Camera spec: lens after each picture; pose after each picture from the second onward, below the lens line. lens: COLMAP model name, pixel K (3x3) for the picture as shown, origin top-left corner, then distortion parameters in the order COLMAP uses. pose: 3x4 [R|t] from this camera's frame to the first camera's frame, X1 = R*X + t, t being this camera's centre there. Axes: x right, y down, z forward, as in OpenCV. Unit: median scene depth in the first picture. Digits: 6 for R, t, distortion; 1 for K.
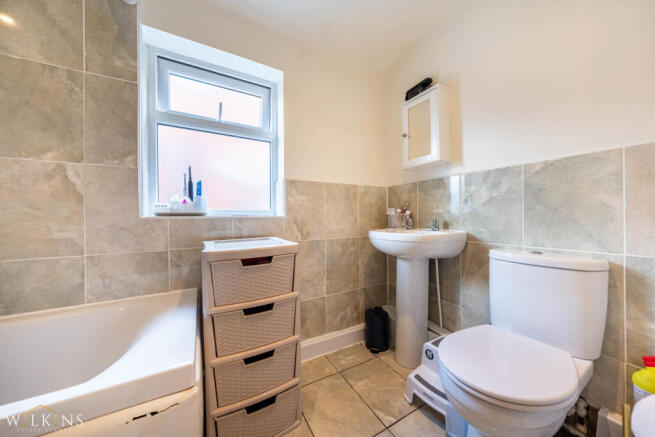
lens RADIAL K [[221.6, 0, 327.1], [0, 221.6, 217.3], [0, 0, 1]] dist [0.000963, 0.000410]
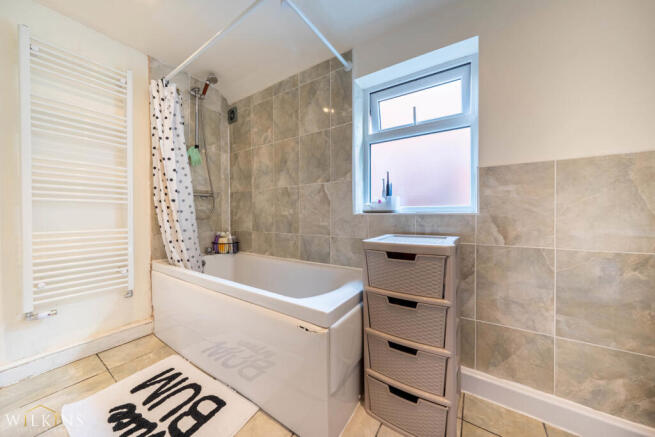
lens RADIAL K [[221.6, 0, 327.6], [0, 221.6, 217.0], [0, 0, 1]] dist [0.000963, 0.000410]
pose [[0.465682, 0.016973, -0.884790, 0.315105], [-0.003391, 0.999843, 0.017396, -0.002704], [0.884946, -0.005100, 0.465666, 0.144591]]
